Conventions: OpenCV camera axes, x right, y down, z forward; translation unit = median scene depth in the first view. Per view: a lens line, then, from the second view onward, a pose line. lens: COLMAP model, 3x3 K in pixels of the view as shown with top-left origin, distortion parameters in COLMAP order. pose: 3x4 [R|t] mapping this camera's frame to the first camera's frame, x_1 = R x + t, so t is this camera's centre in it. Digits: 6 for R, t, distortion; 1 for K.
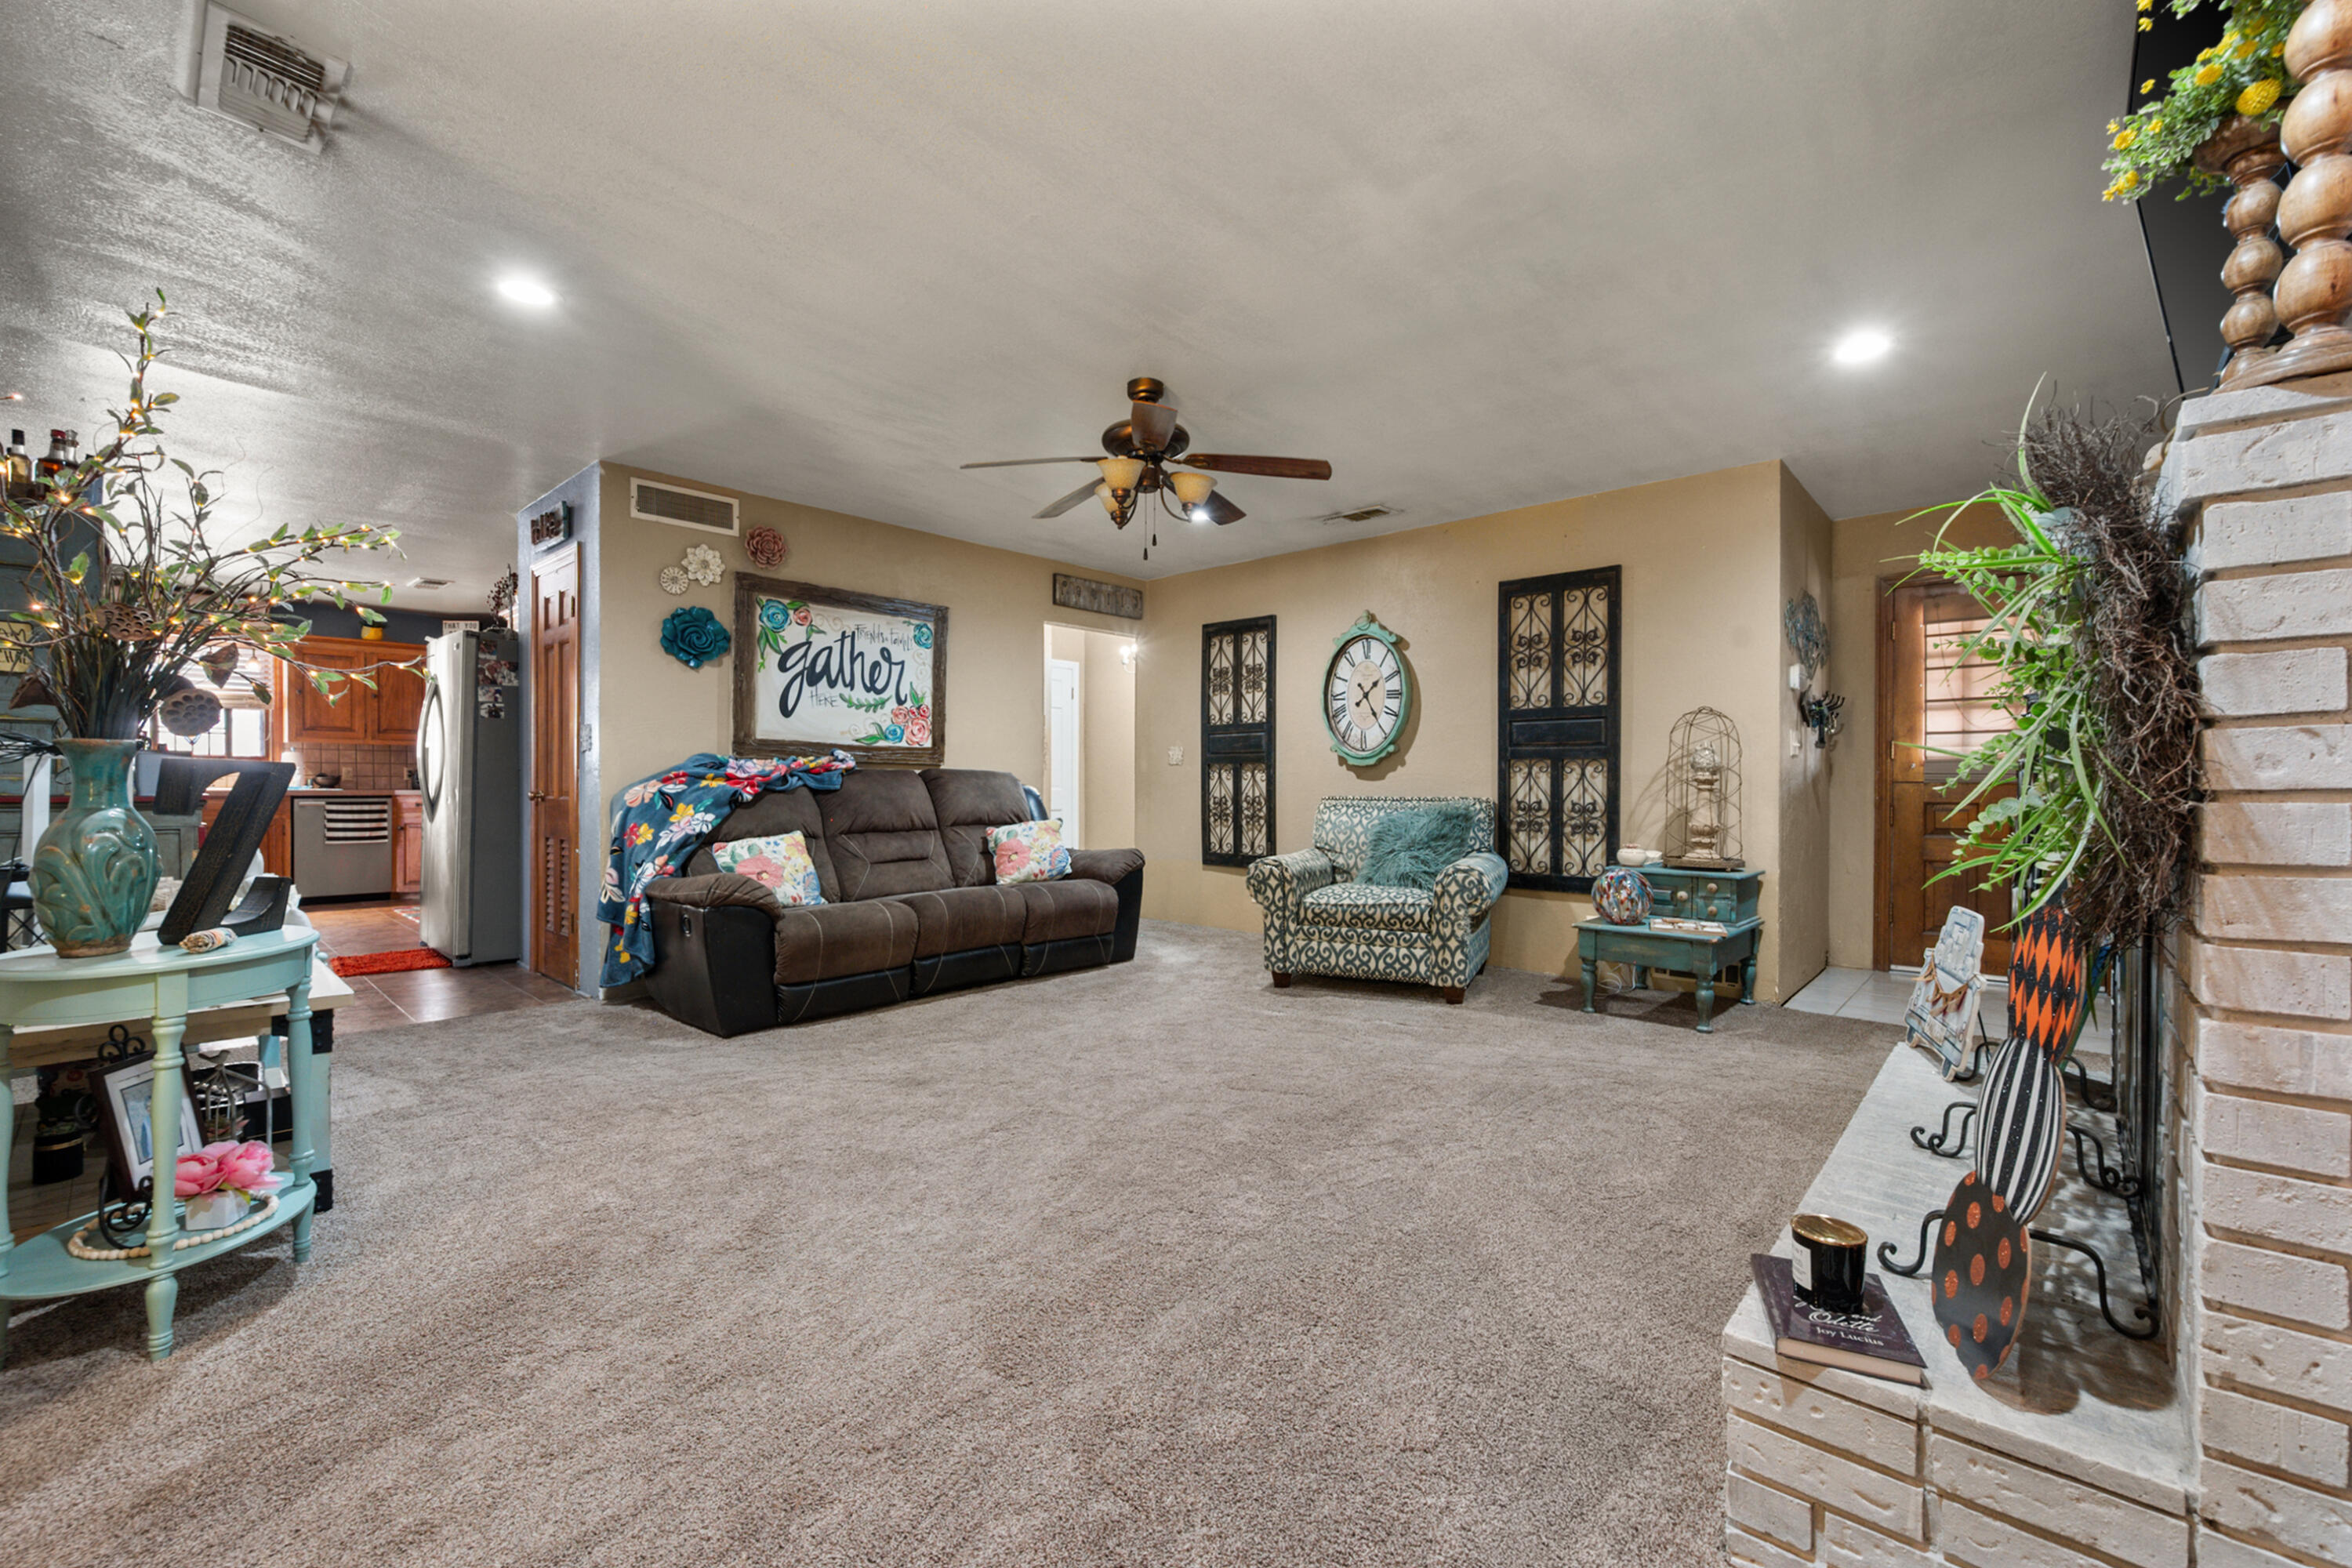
lens RADIAL K [[954.2, 0, 1176.0], [0, 954.2, 788.3], [0, 0, 1]] dist [0.000034, -0.001127]
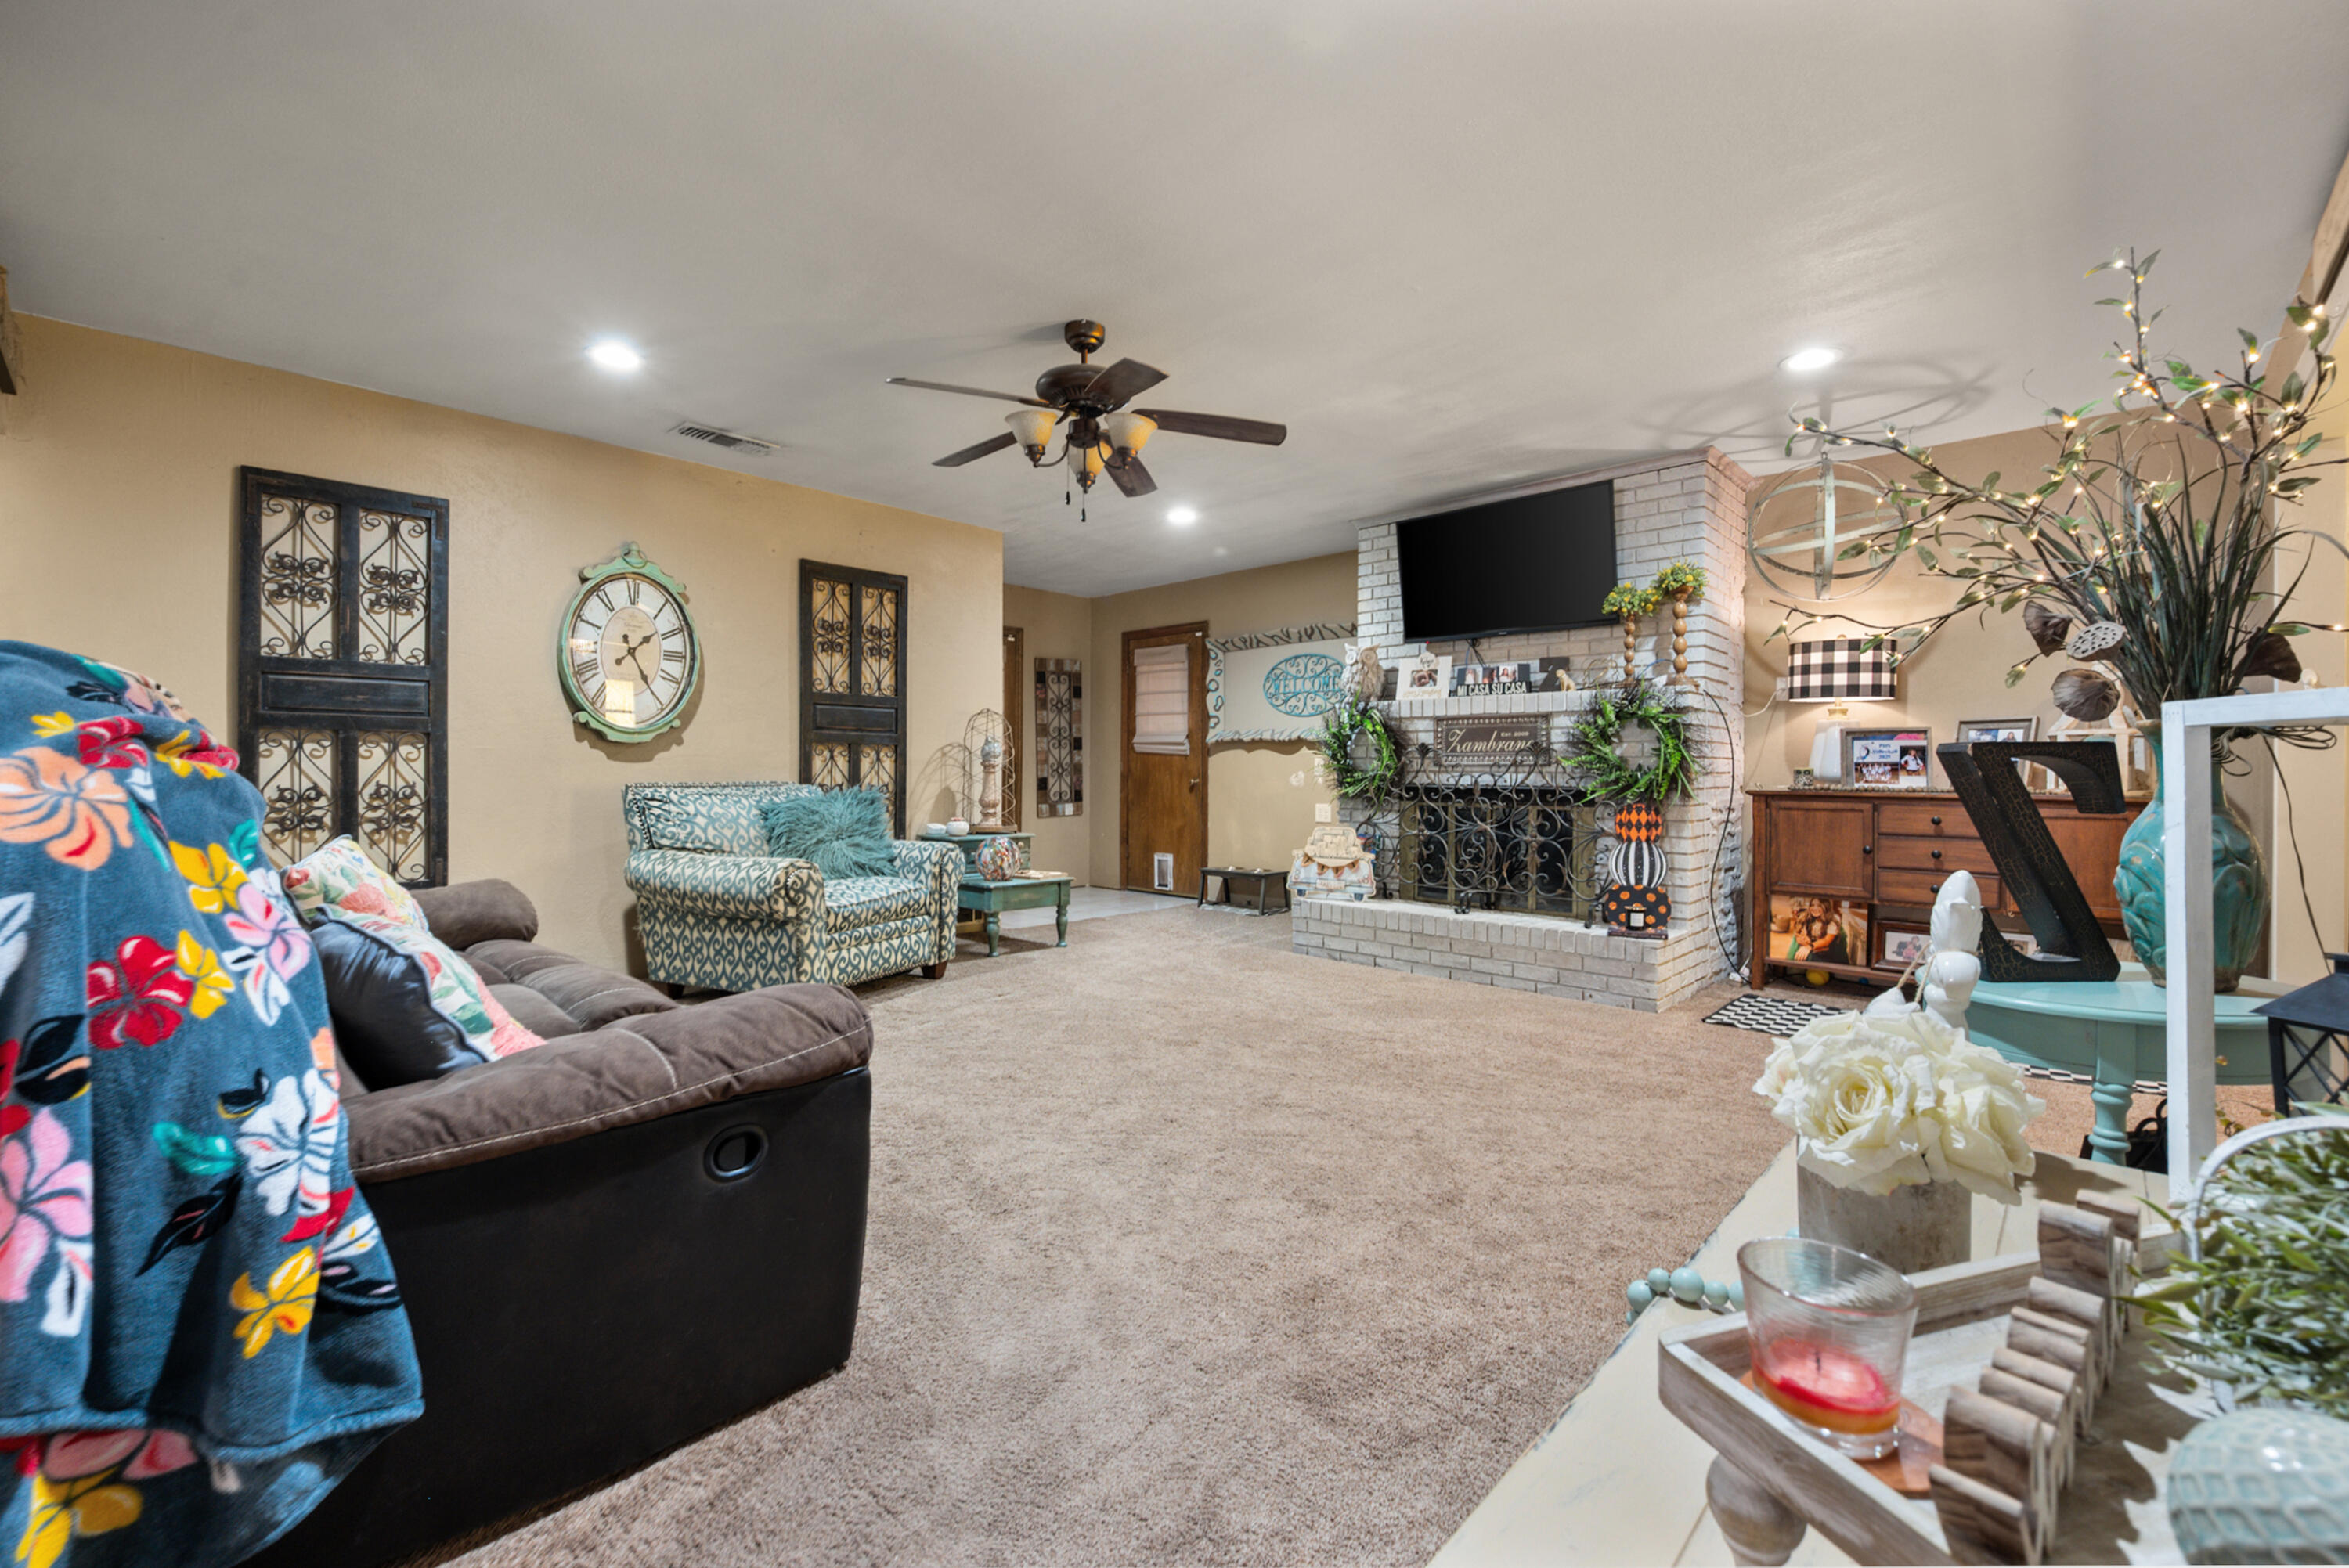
lens RADIAL K [[1039.6, 0, 1170.7], [0, 1039.6, 776.6], [0, 0, 1]] dist [-0.000550, 0.000410]
pose [[0.029188, -0.004485, 0.999564, -0.730252], [-0.000700, 0.999990, 0.004507, -0.000970], [-0.999574, -0.000831, 0.029185, 0.624422]]
